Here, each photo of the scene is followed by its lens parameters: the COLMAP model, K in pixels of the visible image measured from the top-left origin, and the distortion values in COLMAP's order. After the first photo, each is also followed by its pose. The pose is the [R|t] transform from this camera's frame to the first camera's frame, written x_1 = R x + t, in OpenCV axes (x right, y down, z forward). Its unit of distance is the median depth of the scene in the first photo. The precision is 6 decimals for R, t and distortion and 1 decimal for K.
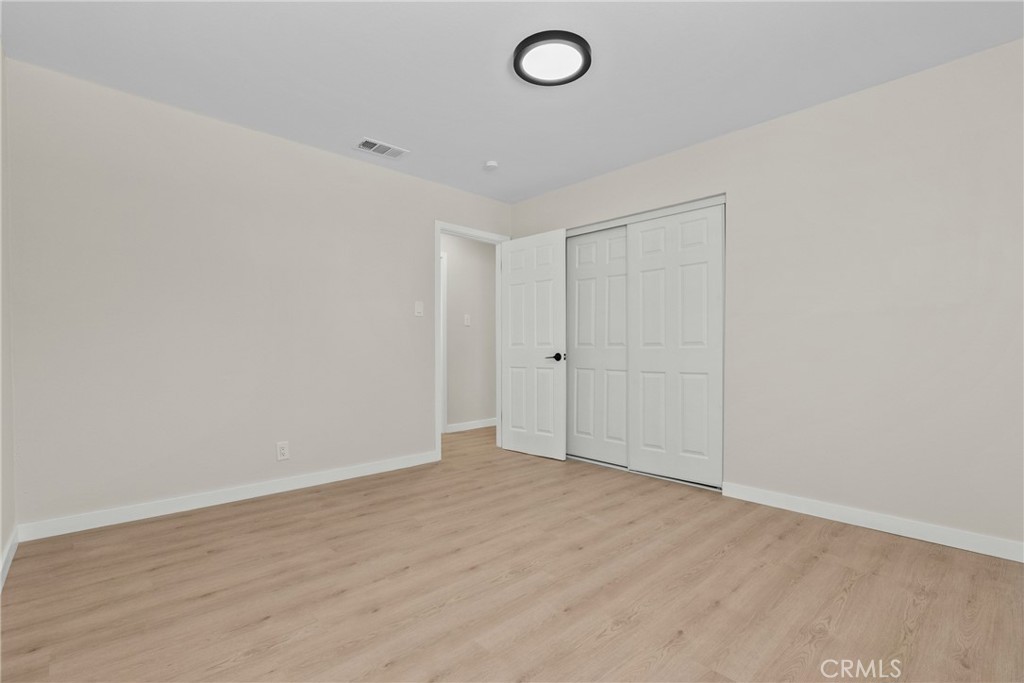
lens RADIAL K [[462.2, 0, 522.4], [0, 462.2, 344.0], [0, 0, 1]] dist [-0.001517, -0.000078]
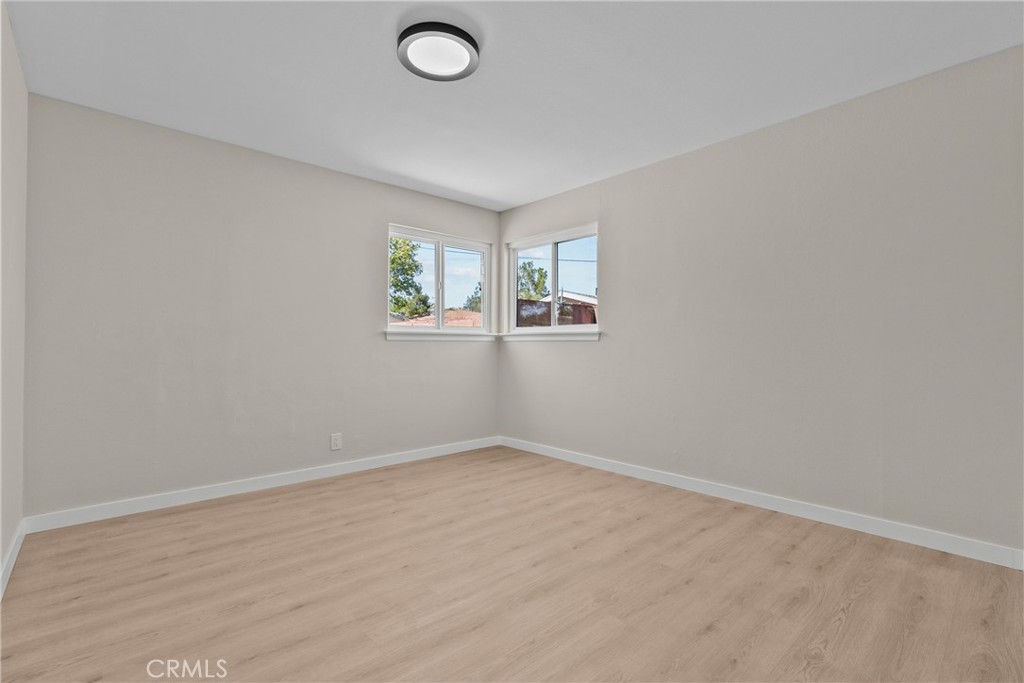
lens RADIAL K [[462.2, 0, 522.4], [0, 462.2, 344.0], [0, 0, 1]] dist [-0.001517, -0.000078]
pose [[-0.999827, -0.001848, 0.018482, -0.133876], [-0.002194, 0.999823, -0.018699, 0.005958], [-0.018445, -0.018736, -0.999654, 2.018144]]
